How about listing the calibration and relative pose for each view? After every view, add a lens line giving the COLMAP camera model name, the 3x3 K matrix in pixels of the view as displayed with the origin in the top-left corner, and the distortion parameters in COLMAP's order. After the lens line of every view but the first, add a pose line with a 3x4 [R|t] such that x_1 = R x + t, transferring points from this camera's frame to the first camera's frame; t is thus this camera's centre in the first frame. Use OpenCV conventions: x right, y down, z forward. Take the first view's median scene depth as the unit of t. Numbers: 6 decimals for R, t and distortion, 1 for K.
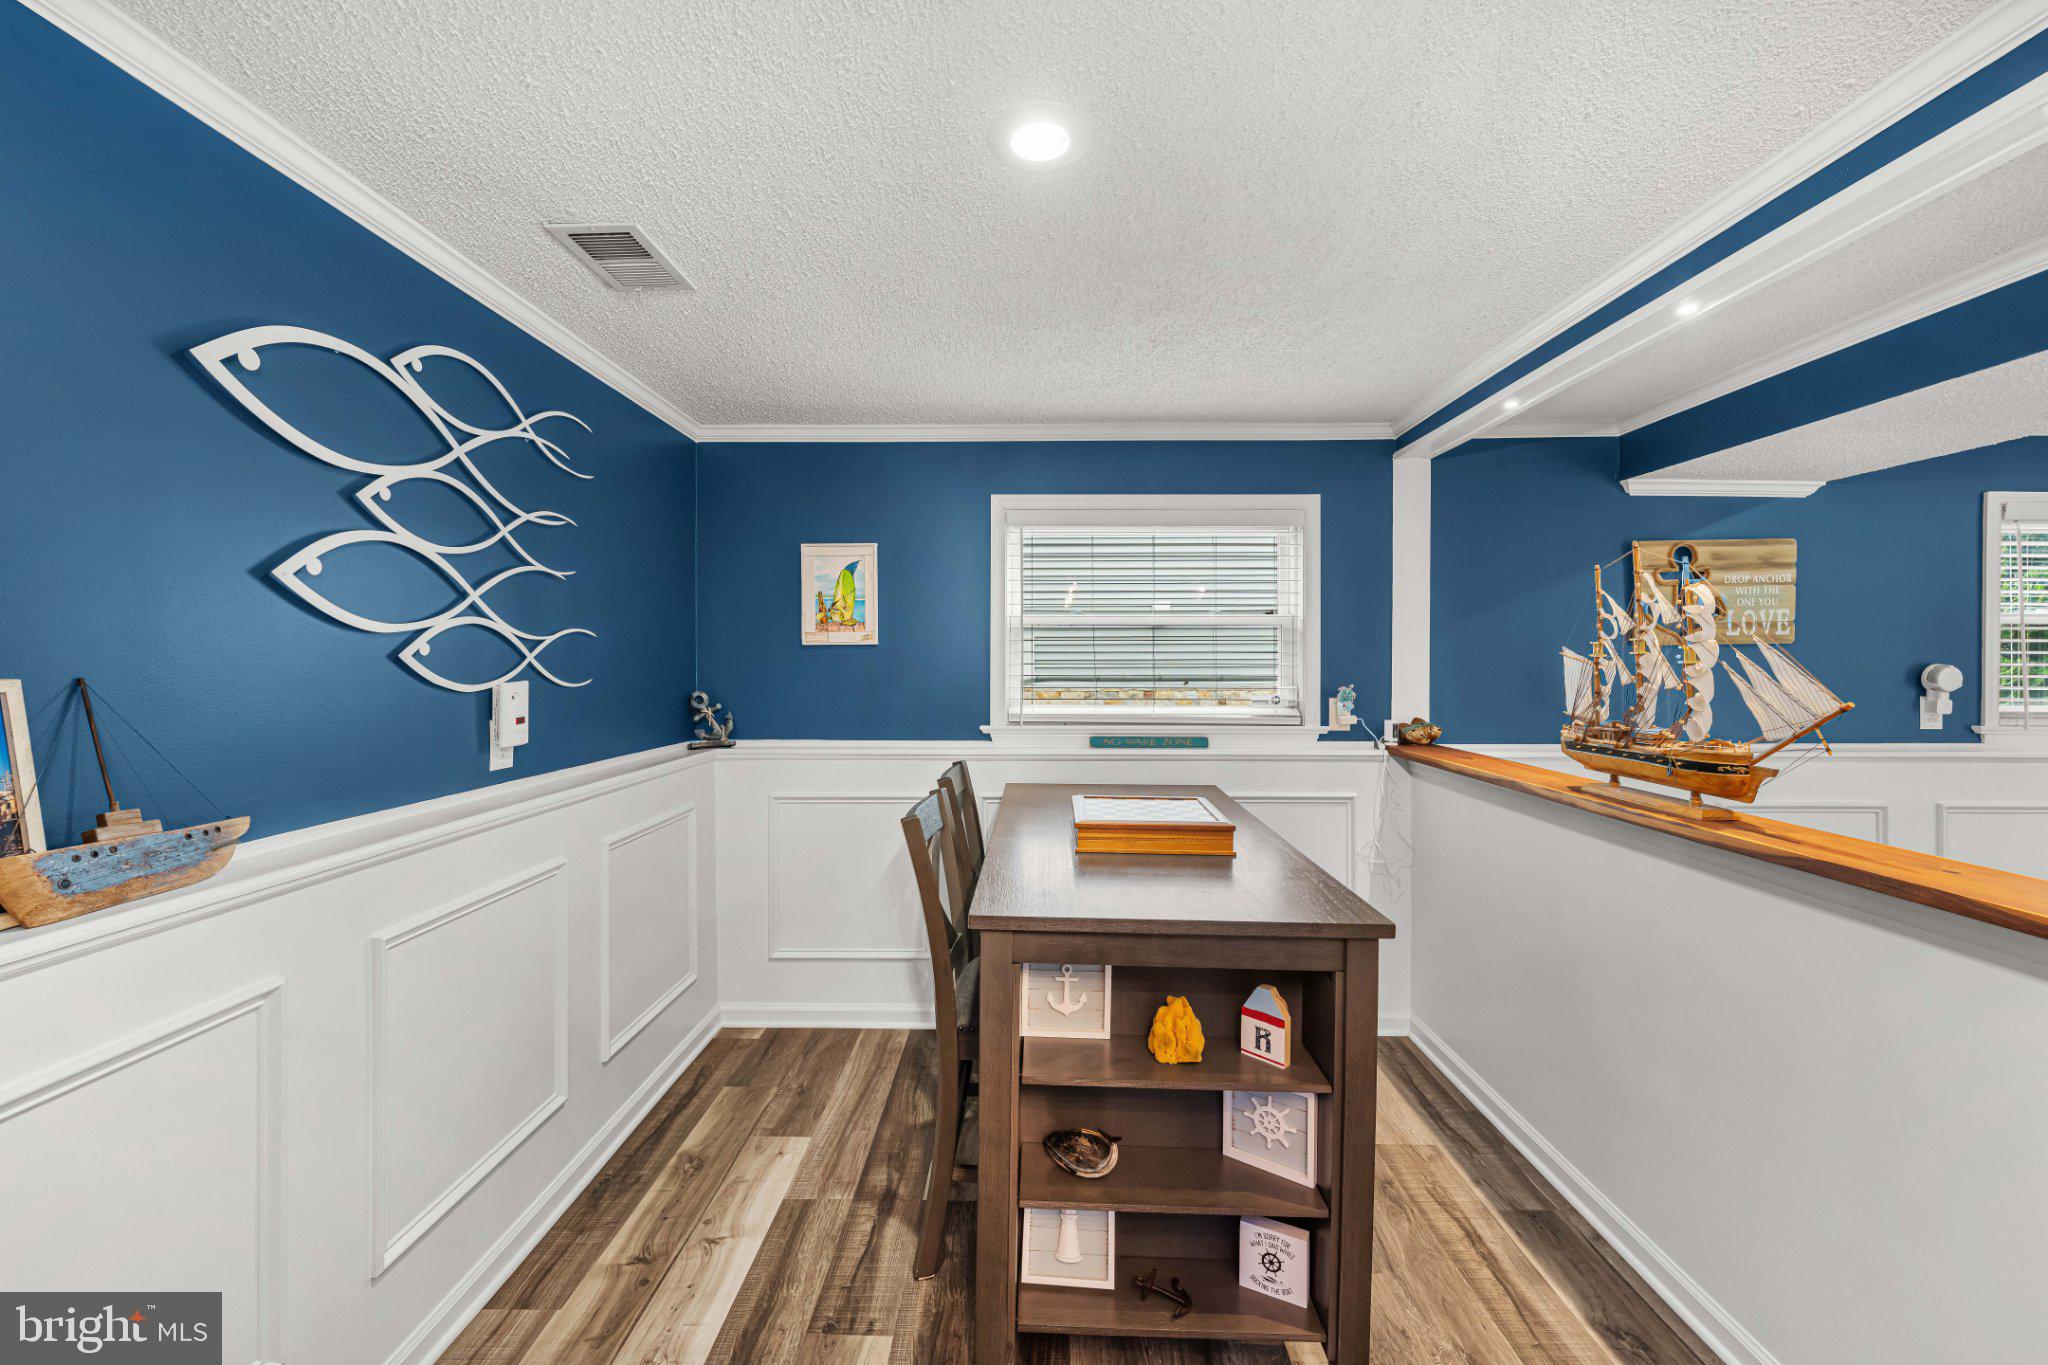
lens RADIAL K [[819.2, 0, 1024.8], [0, 819.2, 660.9], [0, 0, 1]] dist [0.000594, 0.000452]
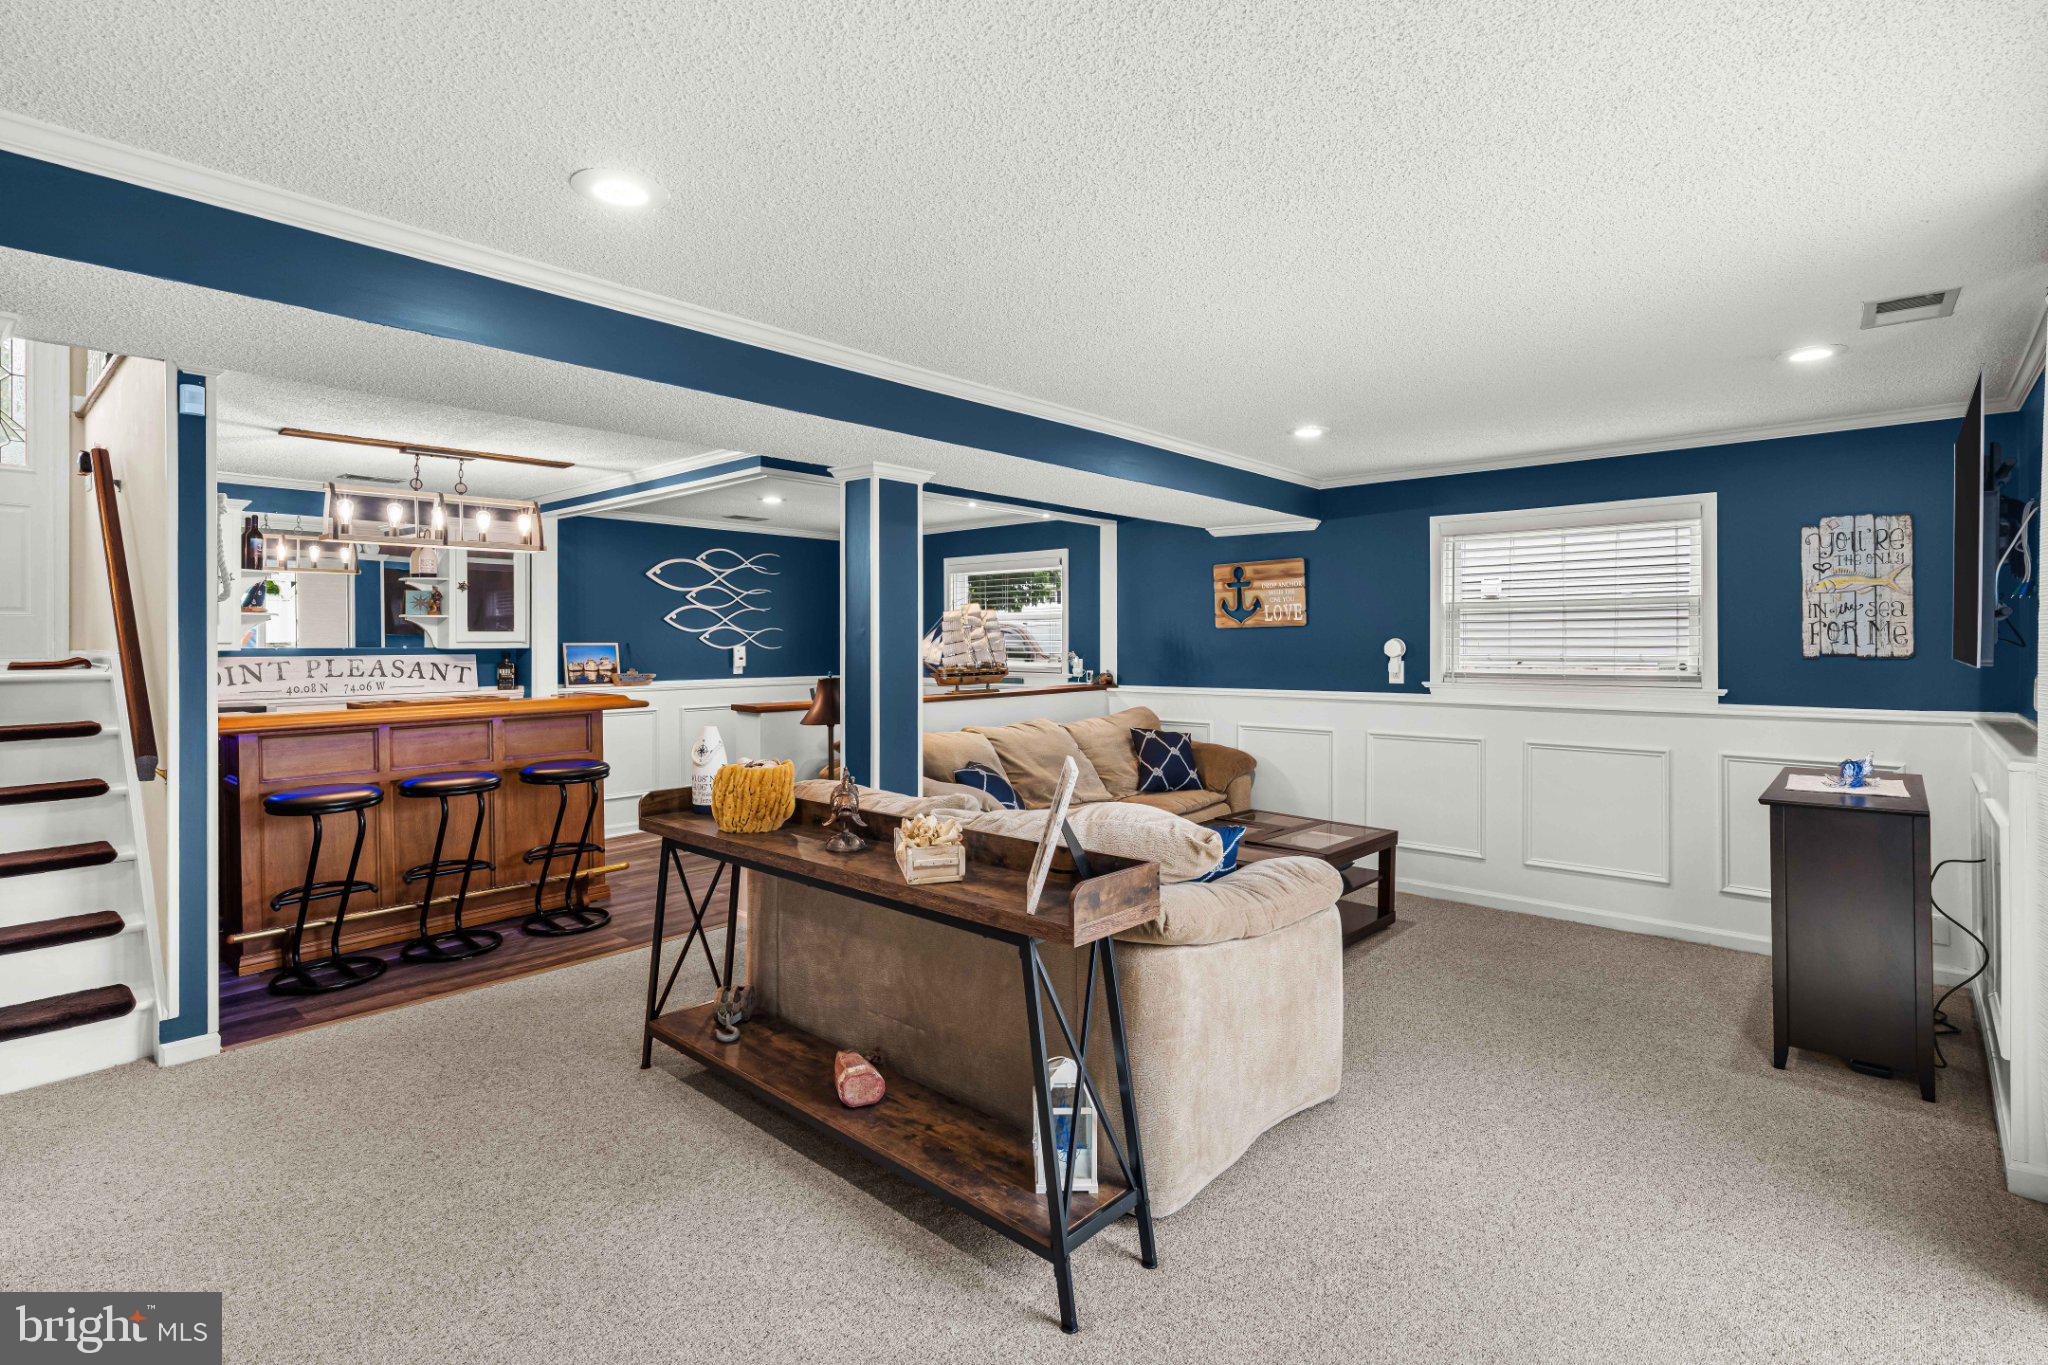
lens RADIAL K [[977.8, 0, 1020.7], [0, 977.8, 638.6], [0, 0, 1]] dist [-0.001238, -0.000126]
pose [[0.753496, -0.005056, -0.657434, 1.764215], [0.001968, 0.999983, -0.005435, 0.012401], [0.657450, 0.002802, 0.753493, -0.746236]]
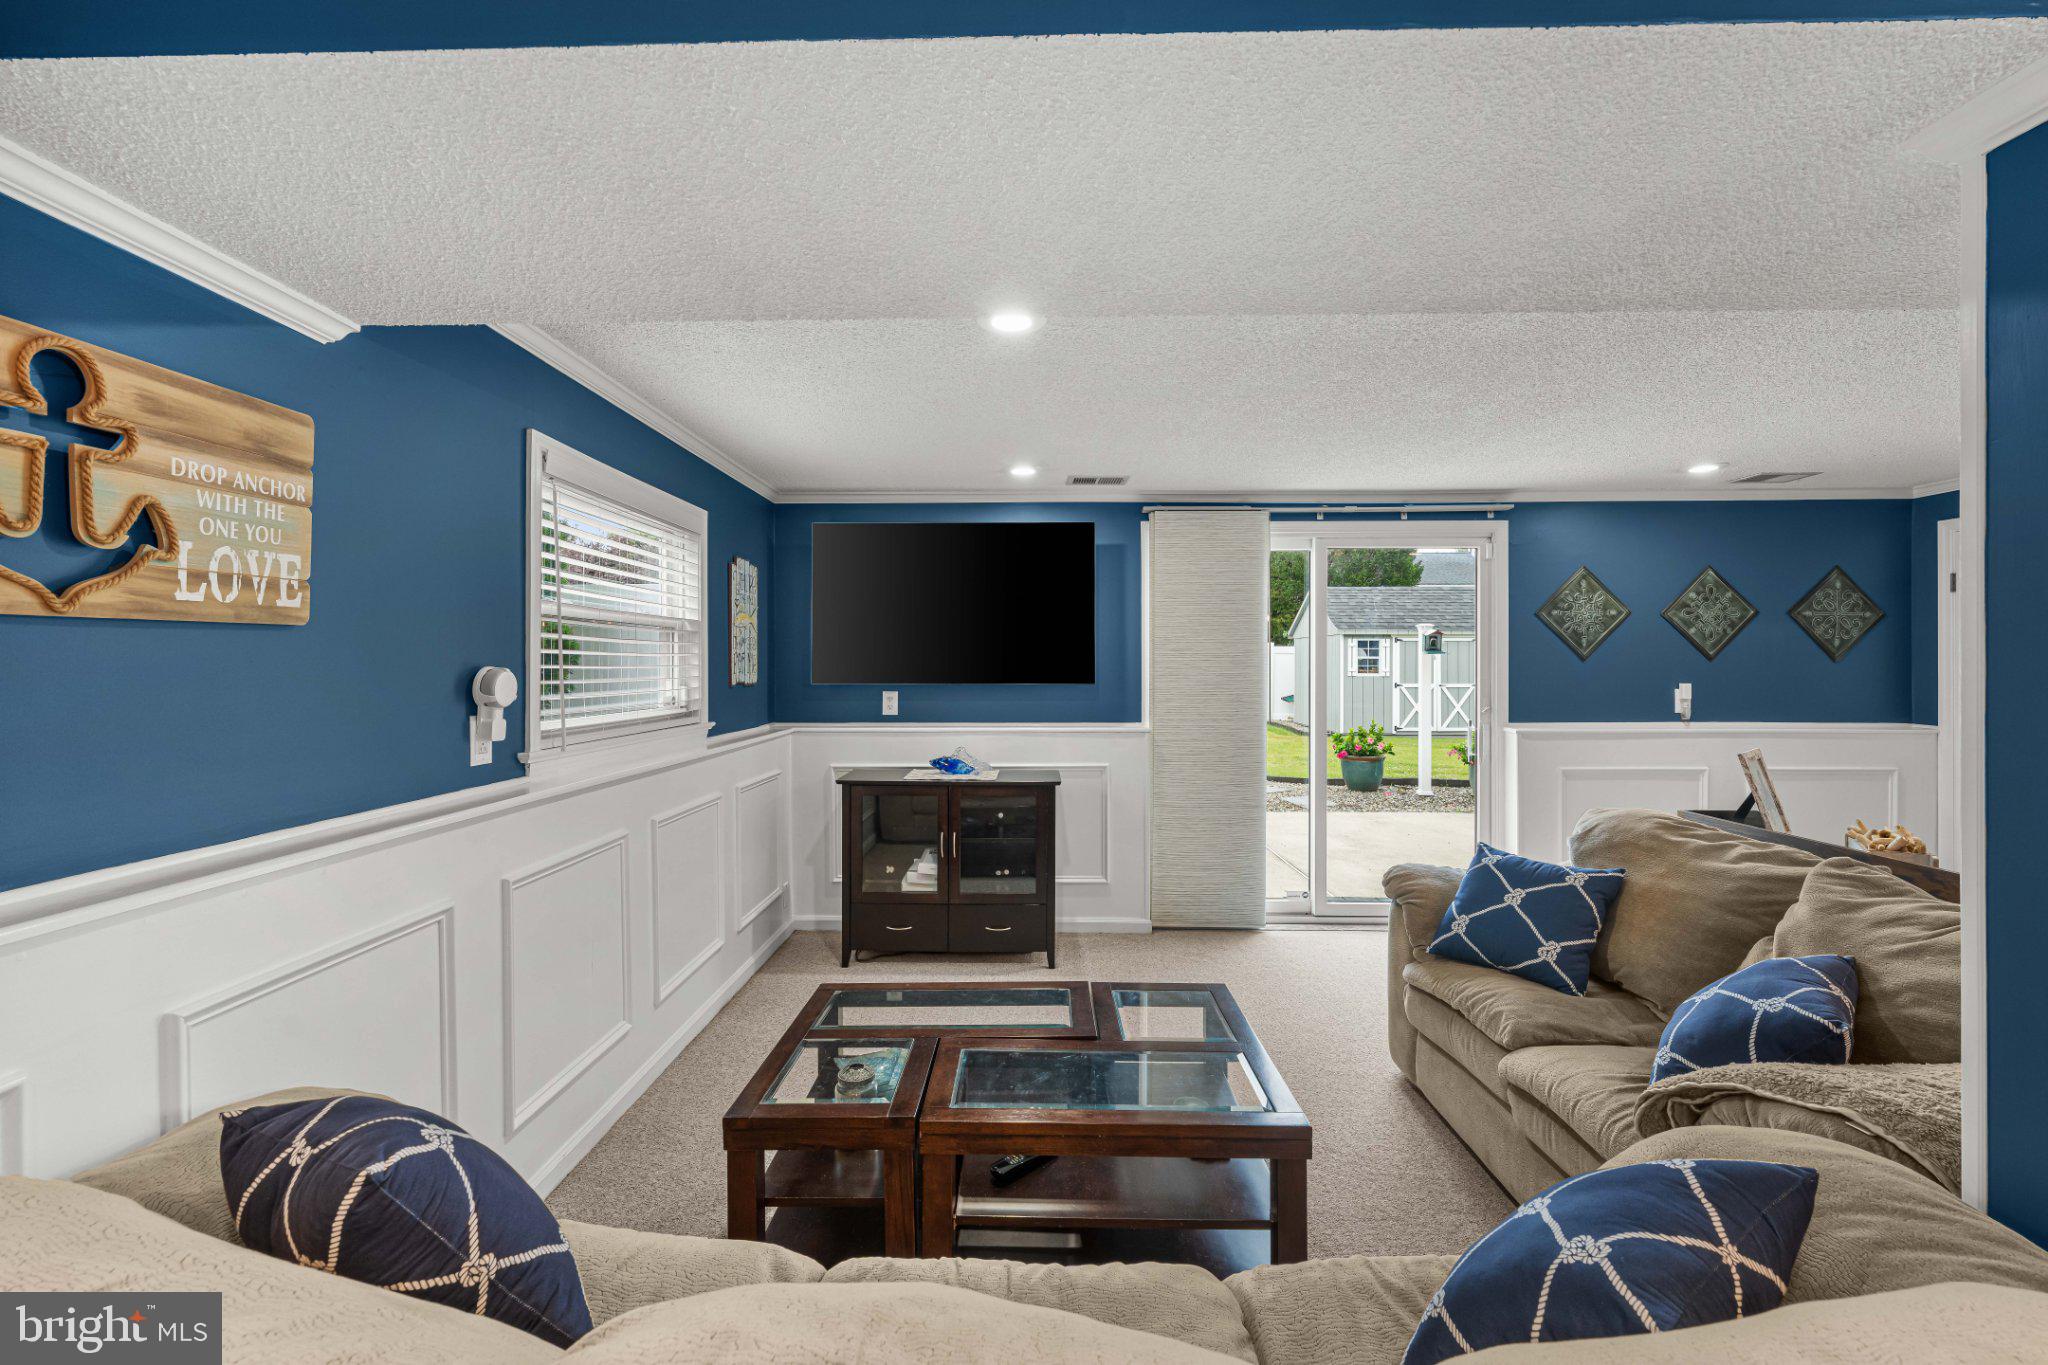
lens RADIAL K [[852.9, 0, 1023.1], [0, 852.9, 662.7], [0, 0, 1]] dist [-0.000534, -0.000007]
pose [[-0.000543, 0.002178, 0.999997, 0.421317], [0.005562, 0.999982, -0.002175, 0.004979], [-0.999984, 0.005561, -0.000555, 0.569990]]
